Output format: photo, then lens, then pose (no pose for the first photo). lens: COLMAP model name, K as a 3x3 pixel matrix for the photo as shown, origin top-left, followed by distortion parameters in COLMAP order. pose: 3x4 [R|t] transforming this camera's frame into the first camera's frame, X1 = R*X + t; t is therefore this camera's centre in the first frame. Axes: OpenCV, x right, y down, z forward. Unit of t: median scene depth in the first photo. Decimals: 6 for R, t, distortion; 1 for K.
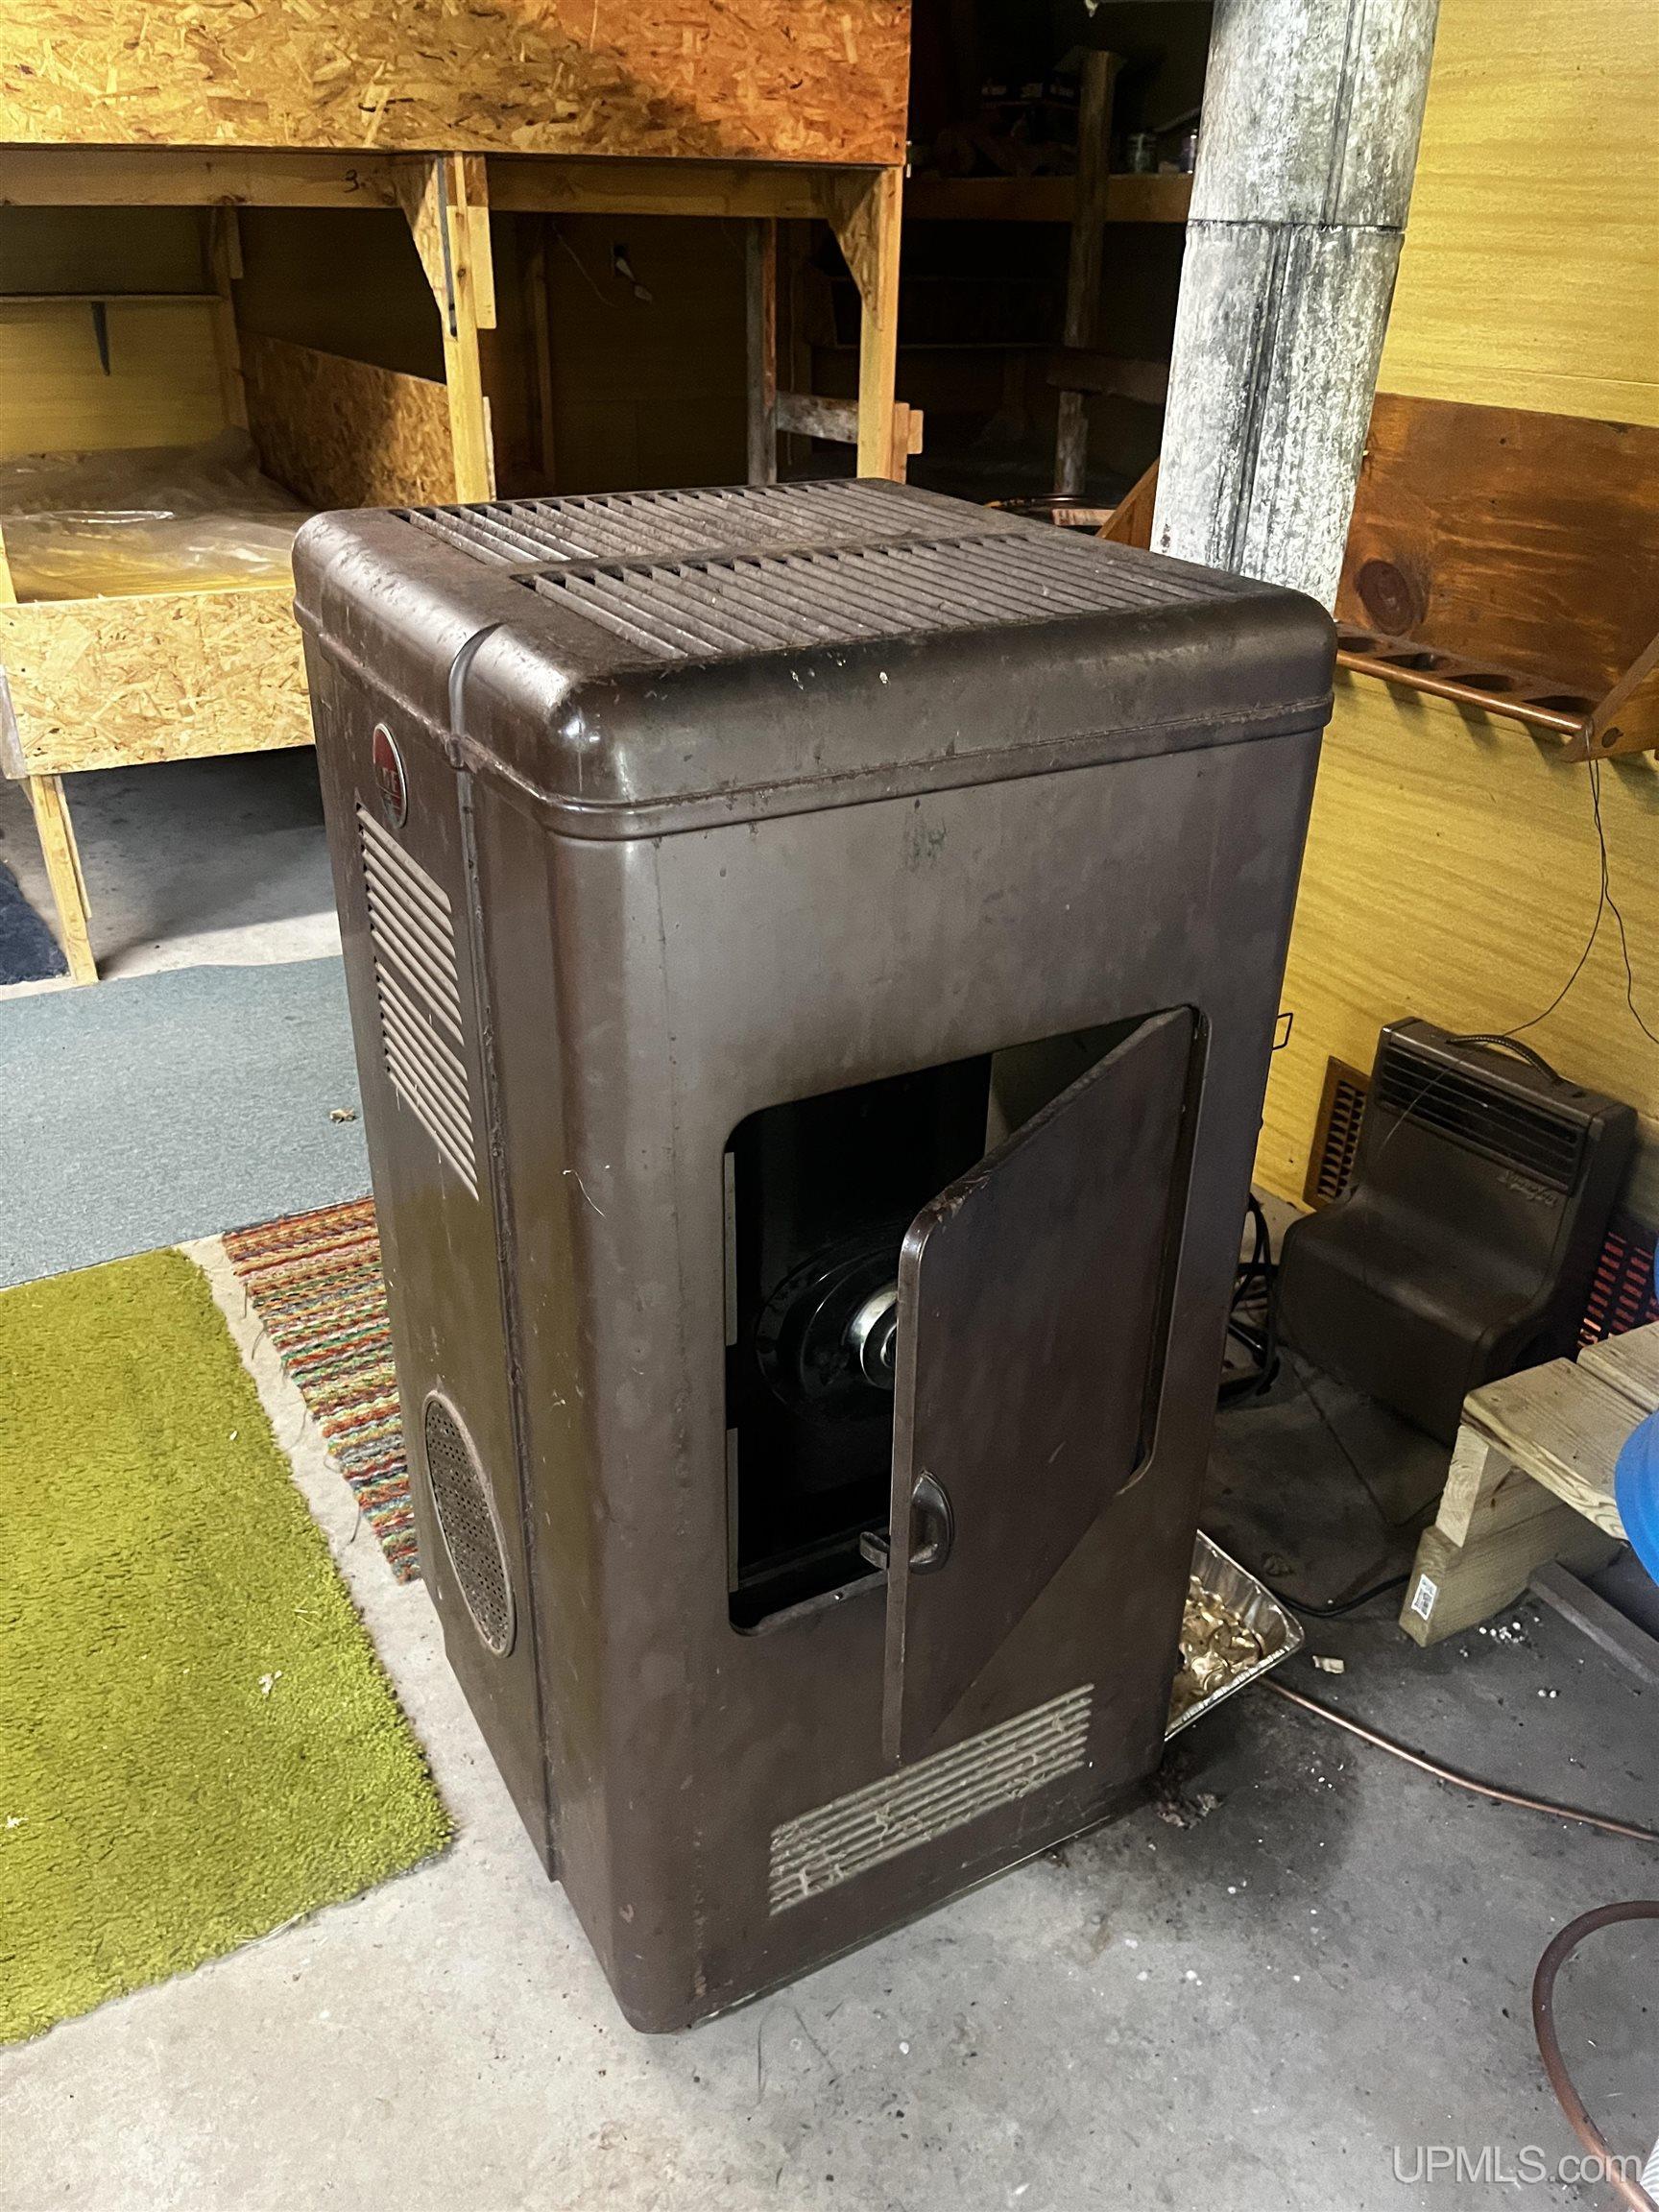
lens RADIAL K [[1680.0, 0, 827.3], [0, 1680.0, 1099.3], [0, 0, 1]] dist [0.069456, -0.092314]
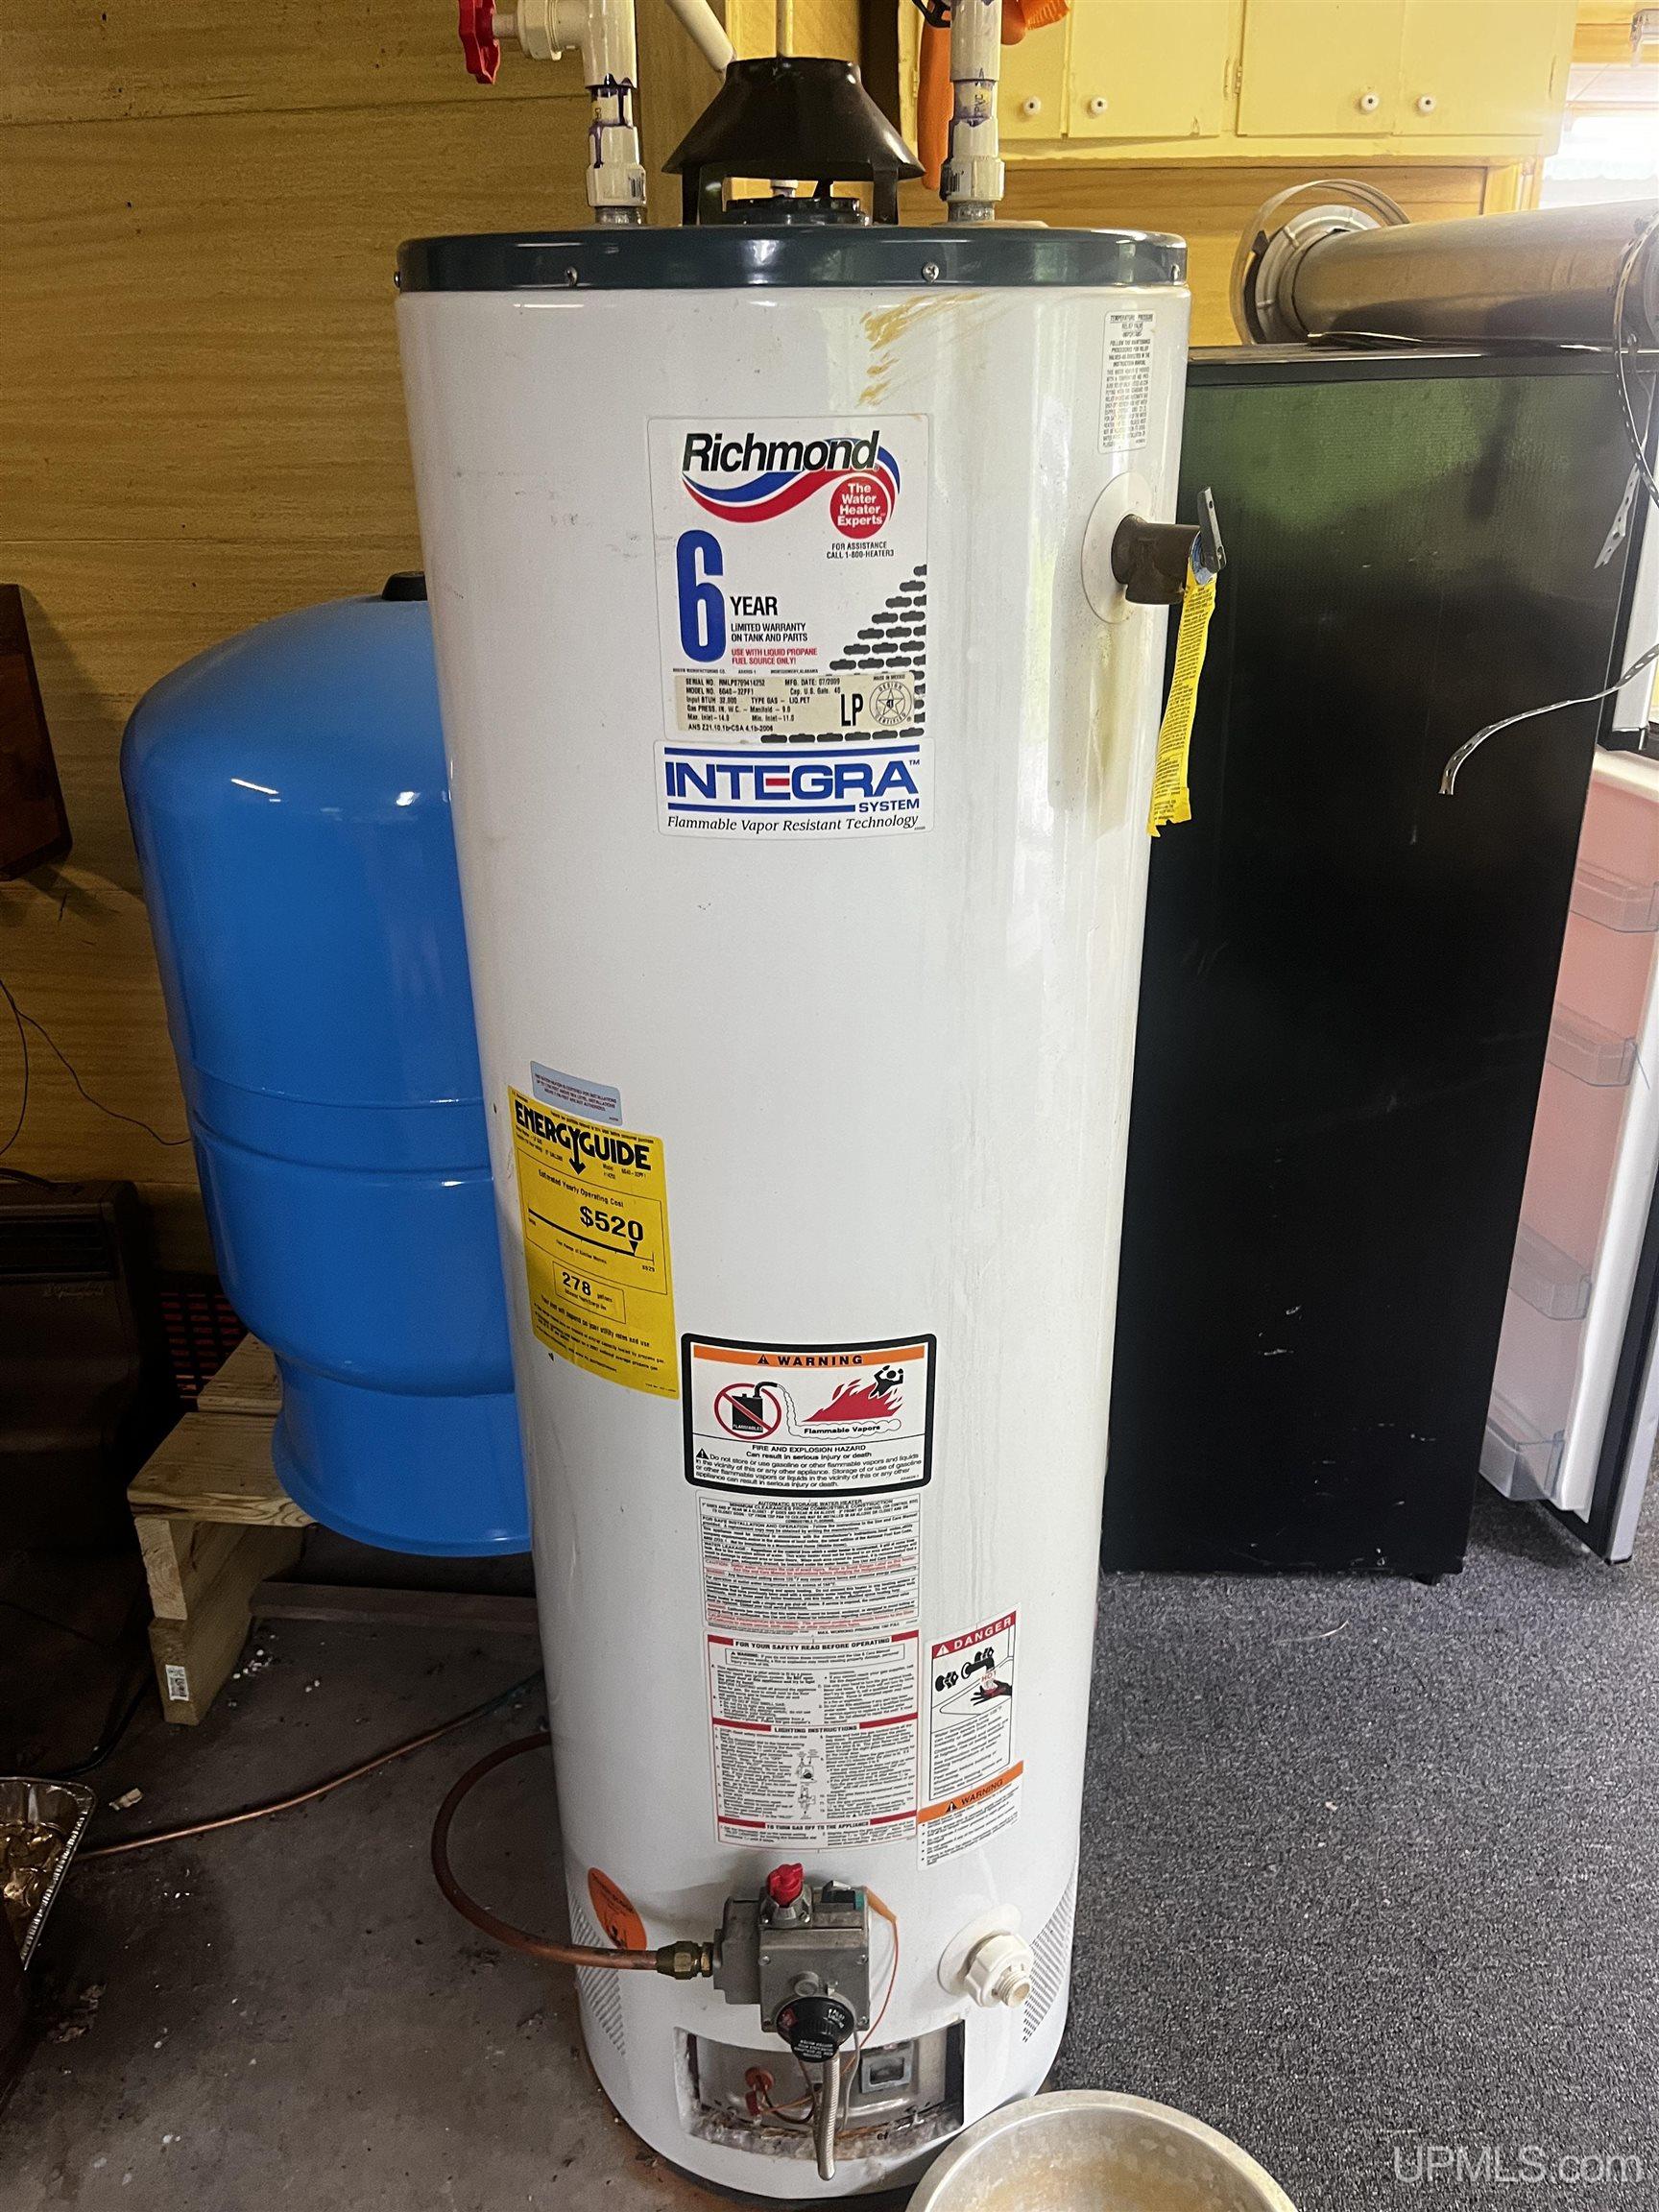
lens RADIAL K [[1680.0, 0, 836.1], [0, 1680.0, 1118.7], [0, 0, 1]] dist [0.069456, -0.092314]
pose [[0.563672, -0.376022, 0.735446, -0.058361], [0.402902, 0.902432, 0.152601, -0.015682], [-0.721072, 0.210296, 0.660175, -0.053433]]
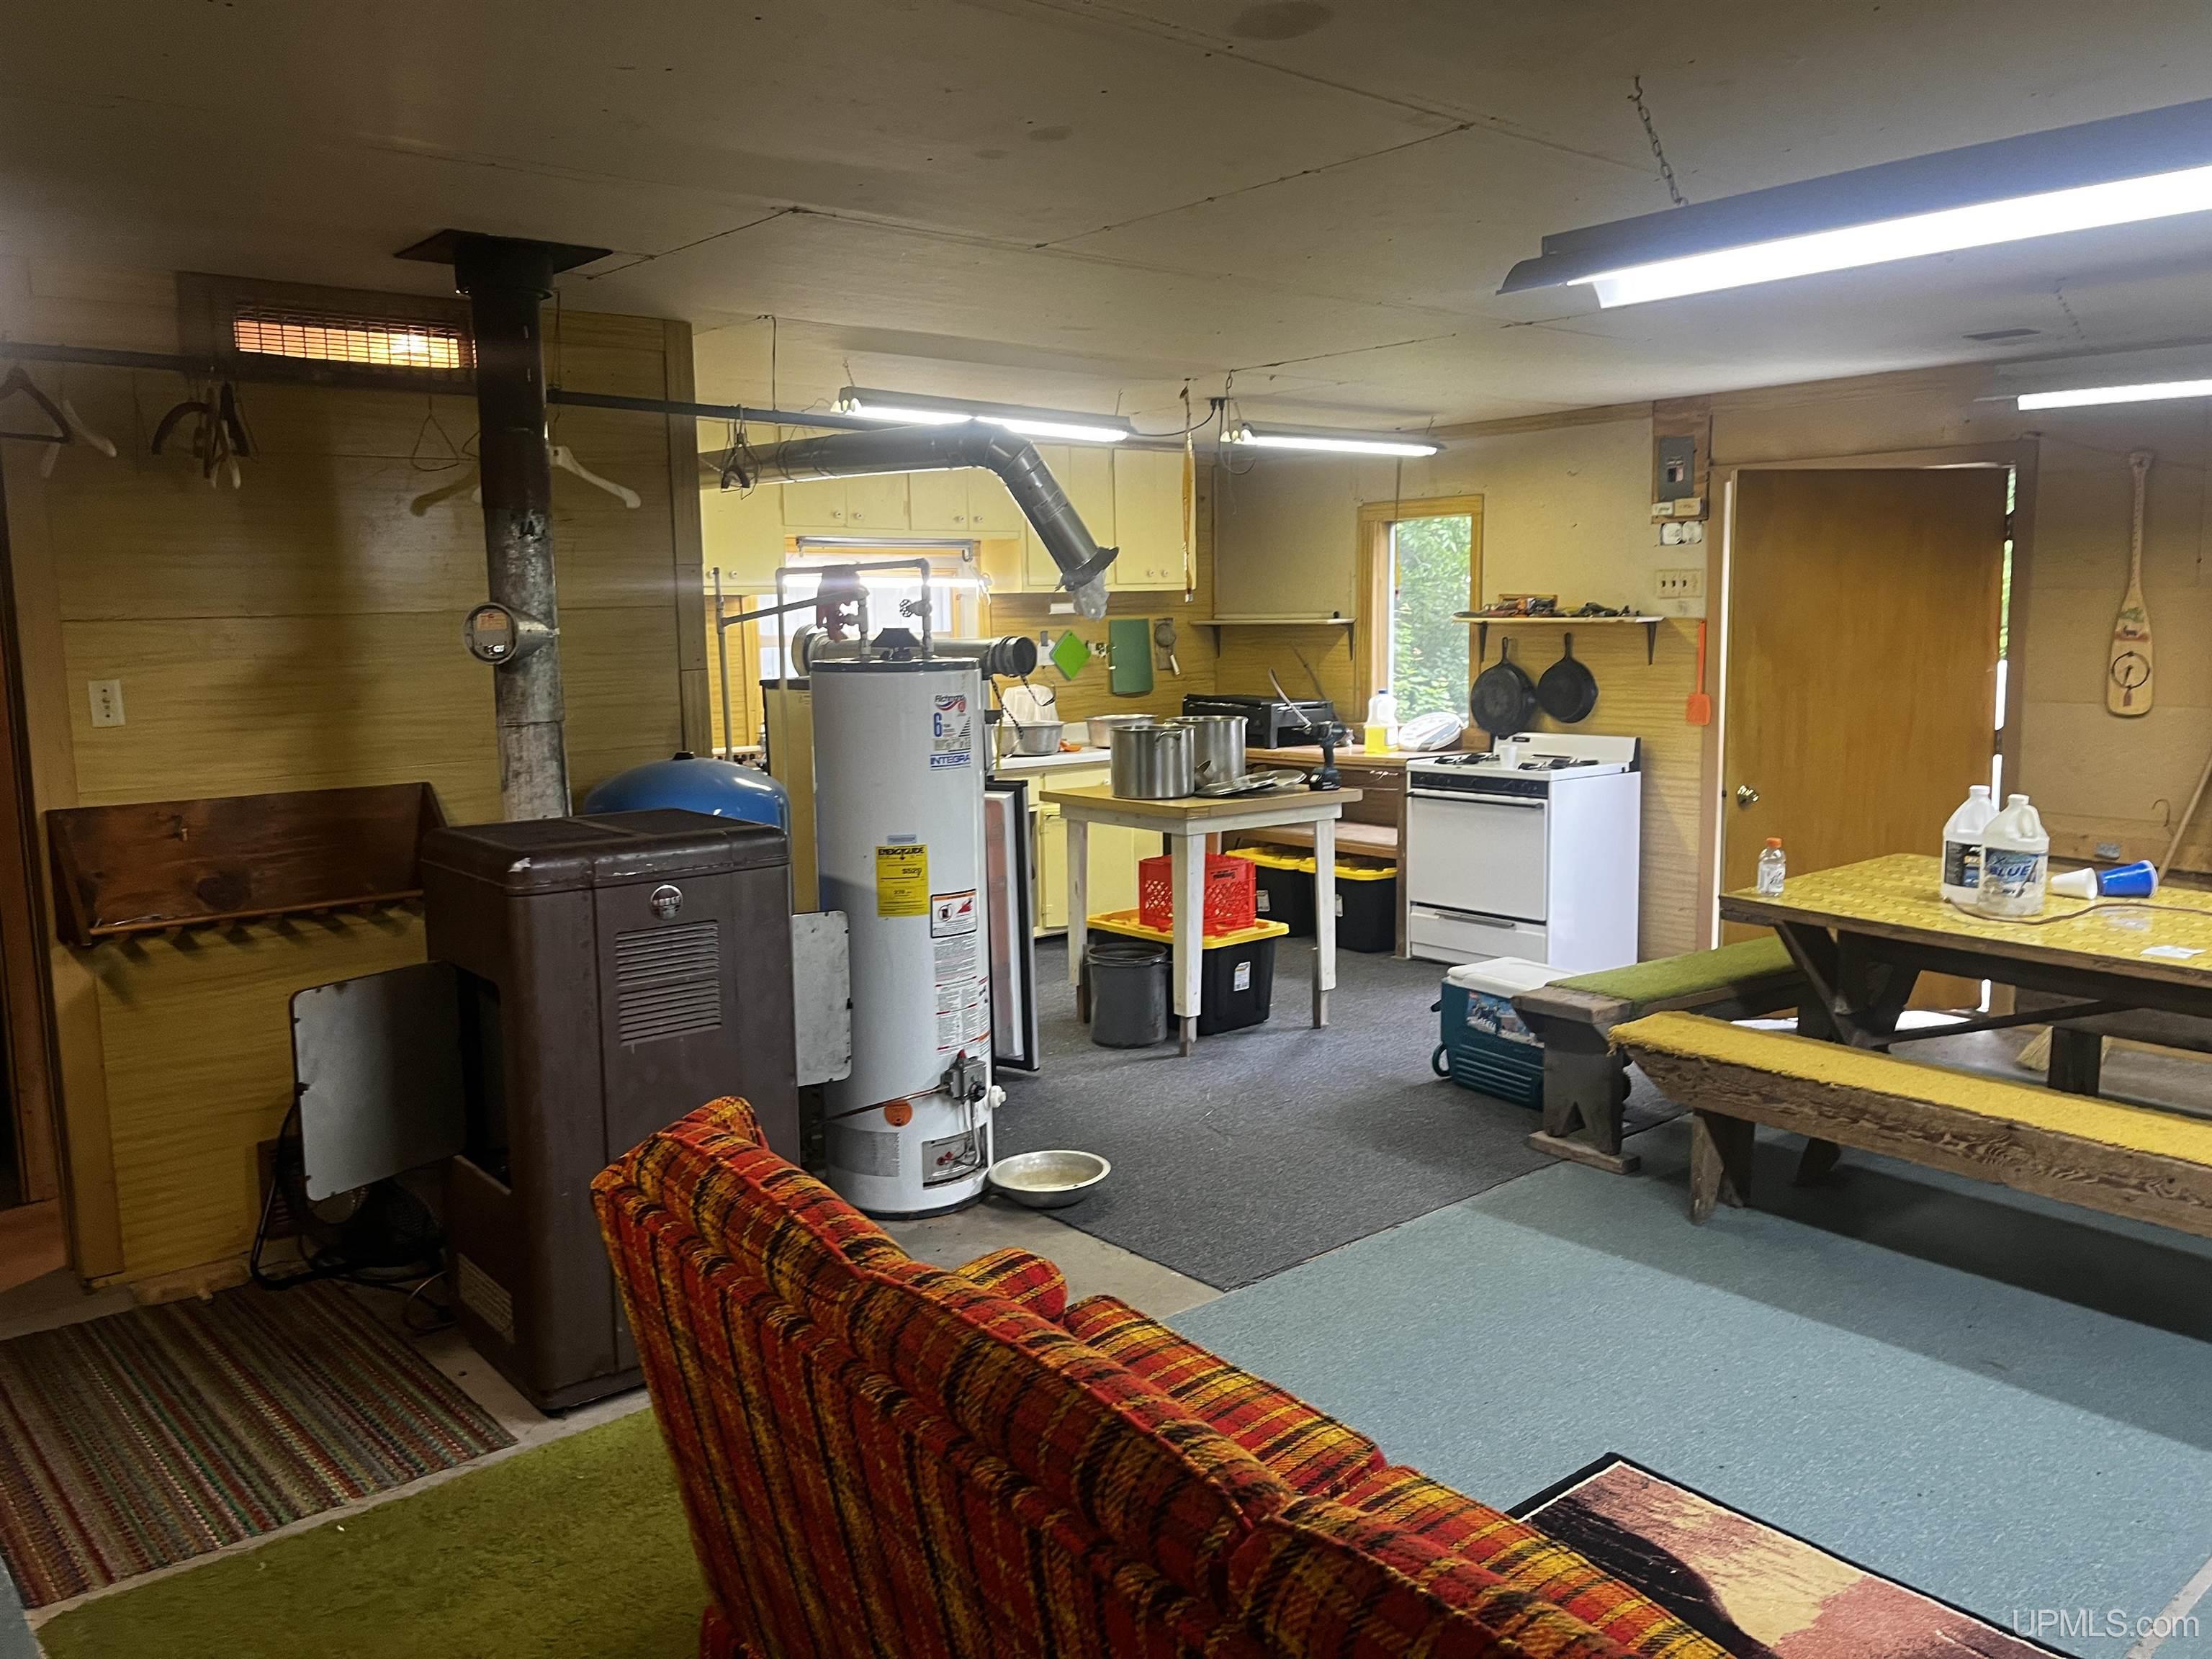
lens RADIAL K [[1680.0, 0, 1089.6], [0, 1680.0, 808.5], [0, 0, 1]] dist [0.069456, -0.092314]
pose [[-0.172384, -0.133379, 0.975958, -2.120058], [0.473653, 0.857503, 0.200852, -0.374083], [-0.863676, 0.496889, -0.084645, 0.336142]]
